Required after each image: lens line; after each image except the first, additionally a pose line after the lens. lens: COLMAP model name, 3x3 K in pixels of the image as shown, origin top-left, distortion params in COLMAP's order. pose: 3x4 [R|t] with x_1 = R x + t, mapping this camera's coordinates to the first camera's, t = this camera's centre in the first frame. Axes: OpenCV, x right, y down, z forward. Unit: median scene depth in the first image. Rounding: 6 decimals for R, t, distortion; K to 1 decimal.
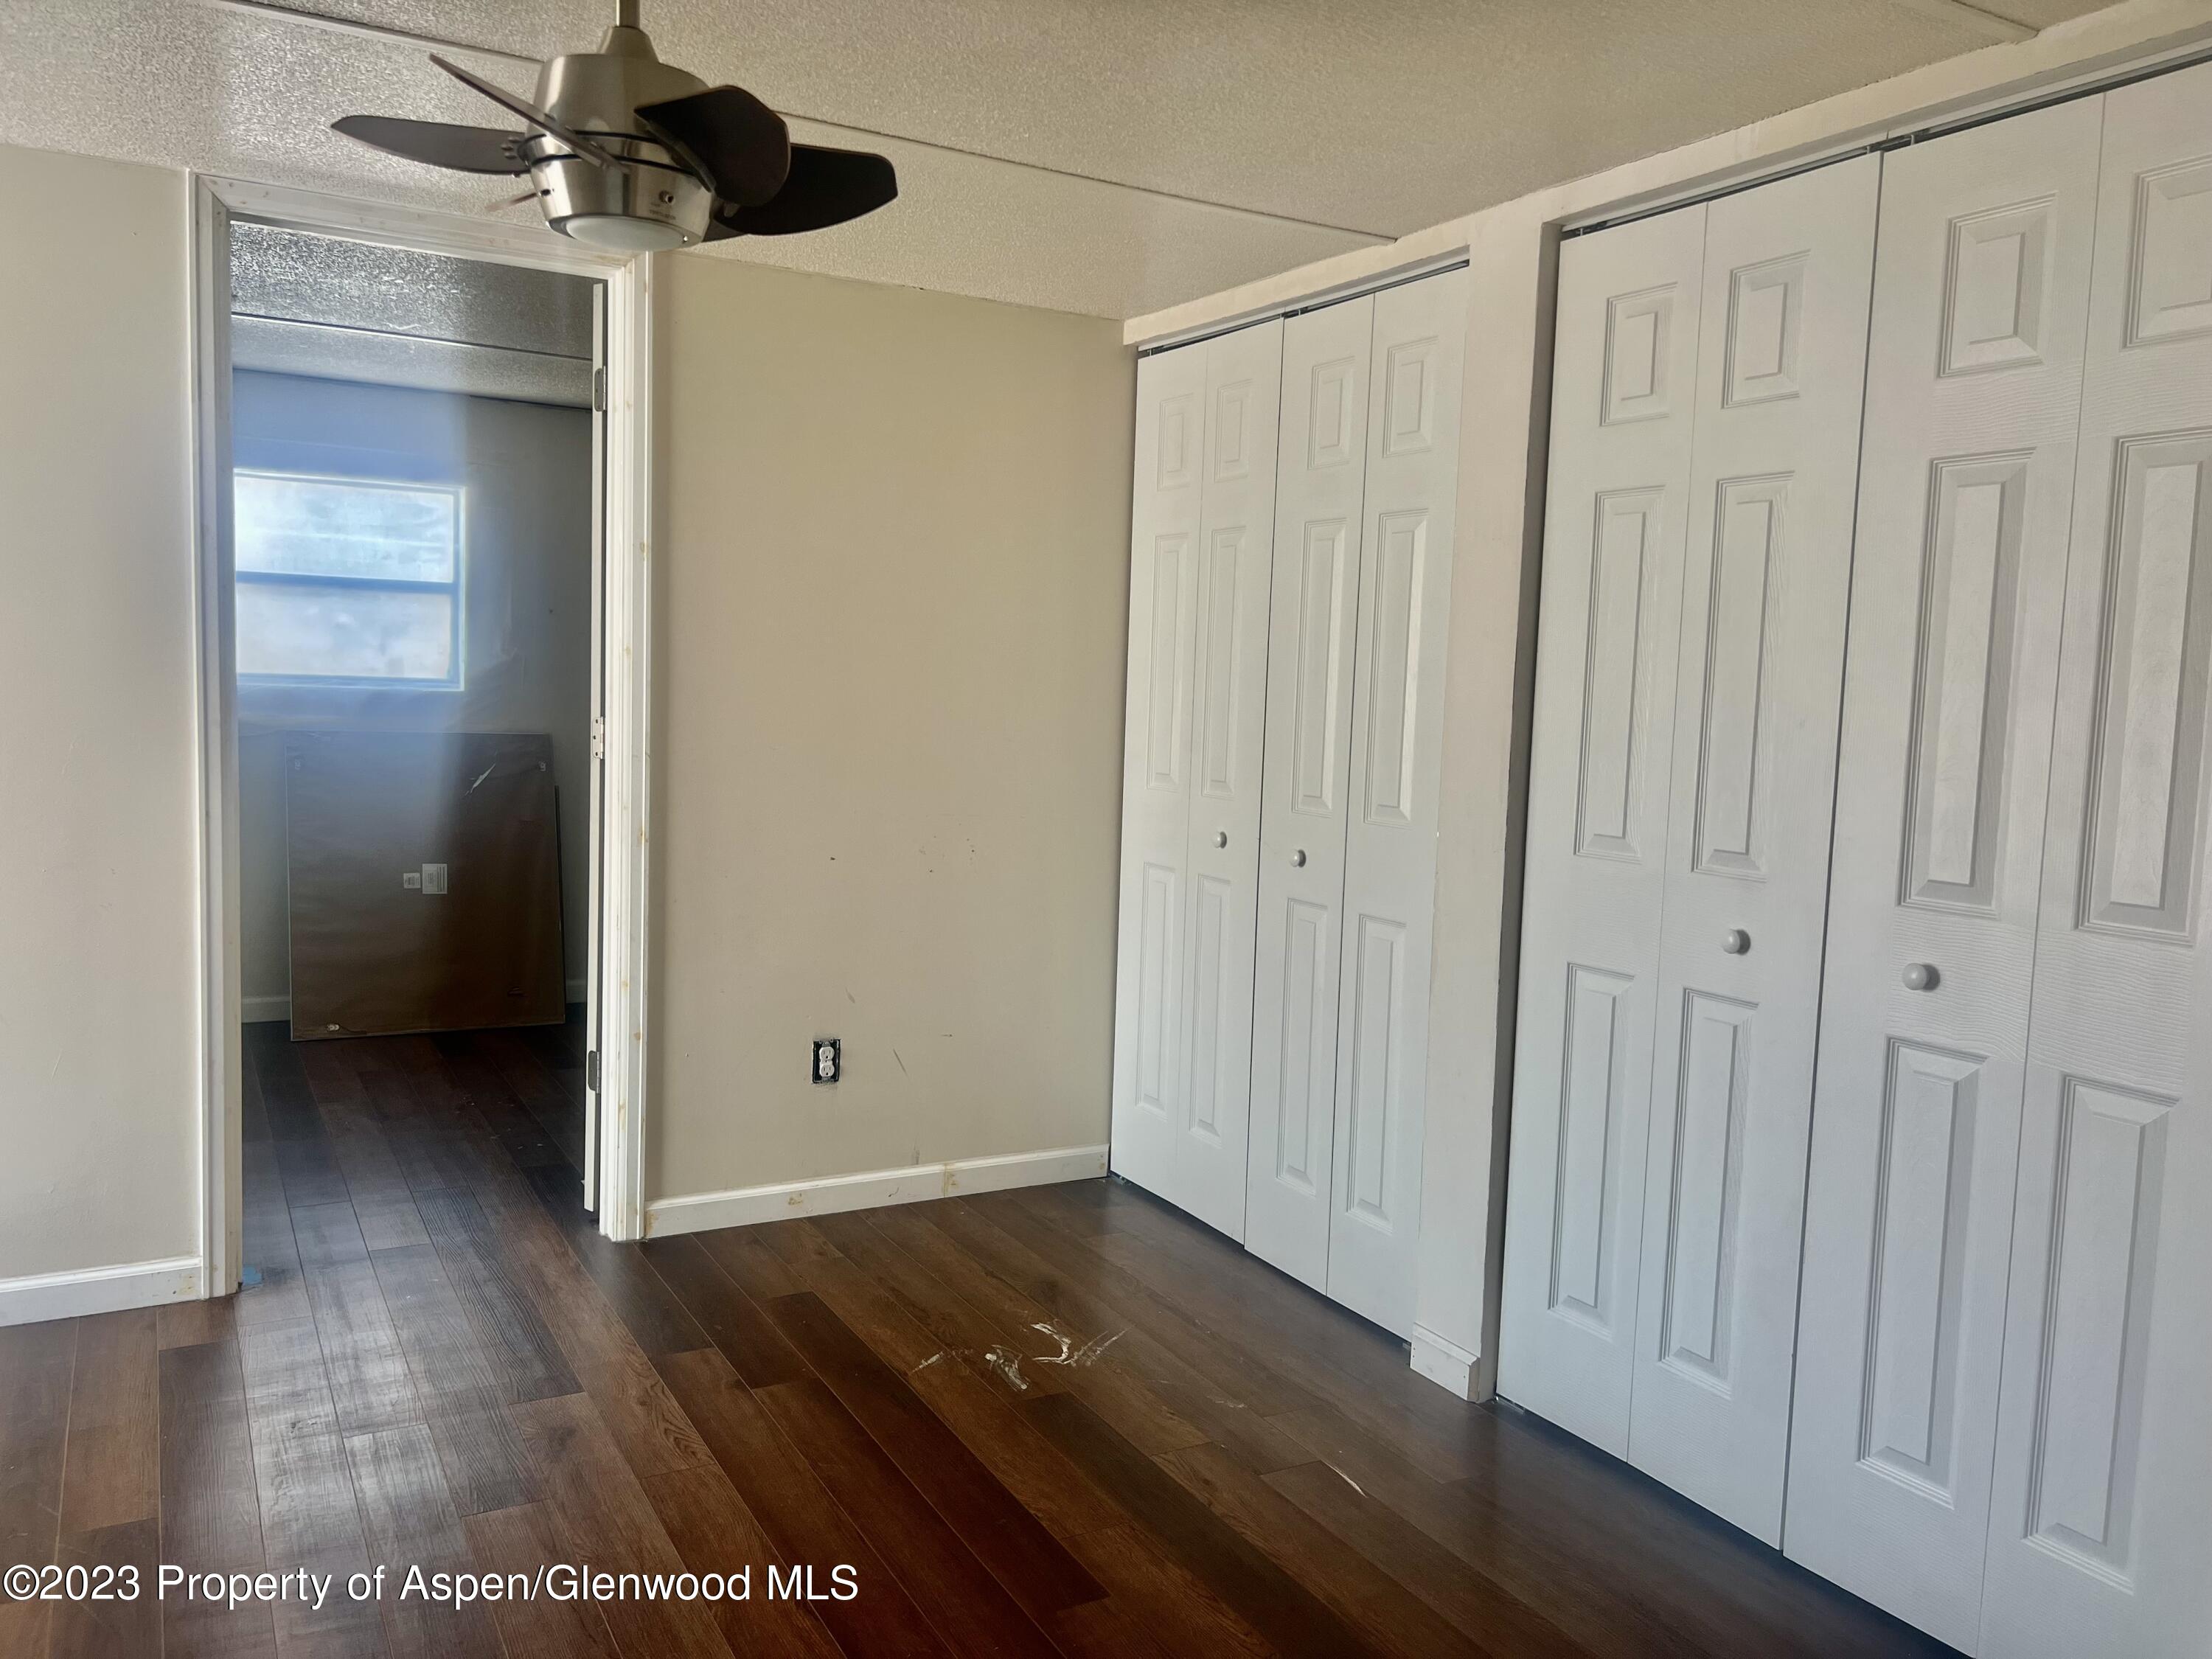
lens RADIAL K [[1655.9, 0, 1100.6], [0, 1655.9, 821.7], [0, 0, 1]] dist [0.059888, -0.054148]
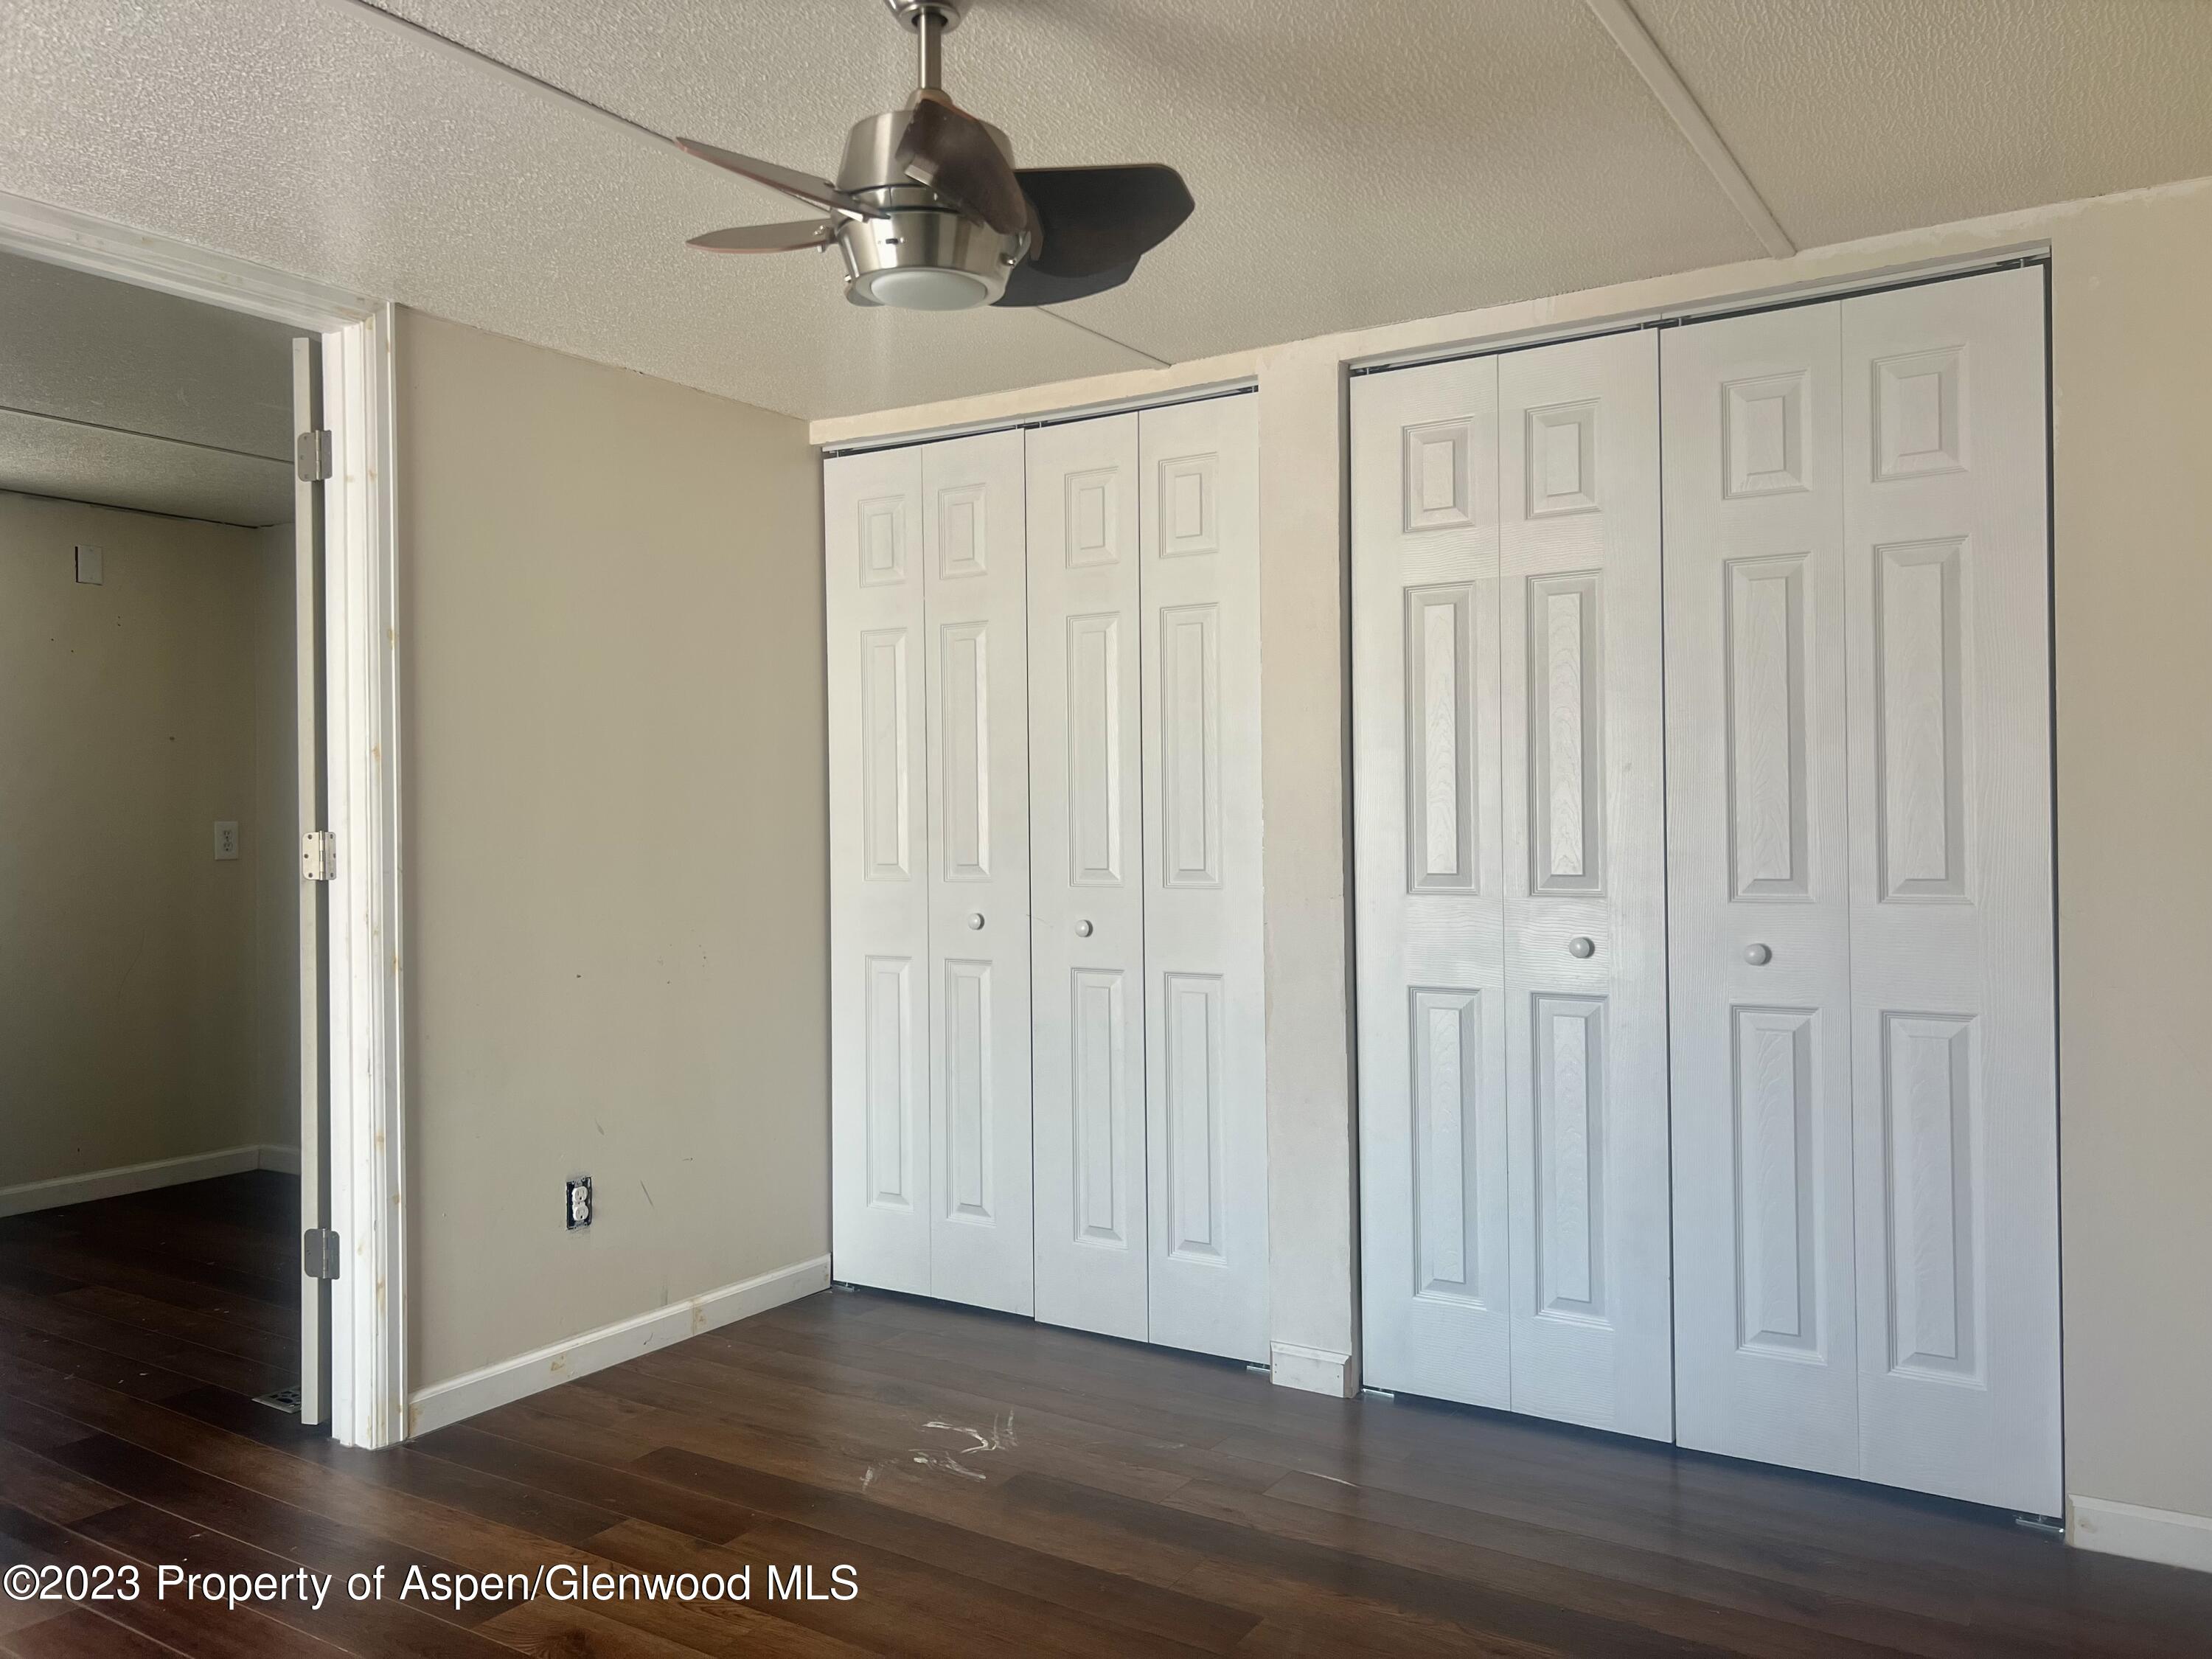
lens RADIAL K [[1655.9, 0, 1101.7], [0, 1655.9, 819.8], [0, 0, 1]] dist [0.059888, -0.054148]
pose [[0.883522, -0.045090, 0.466214, -0.379605], [0.081736, 0.994925, -0.058674, 0.016144], [-0.461203, 0.089947, 0.882724, 0.059061]]
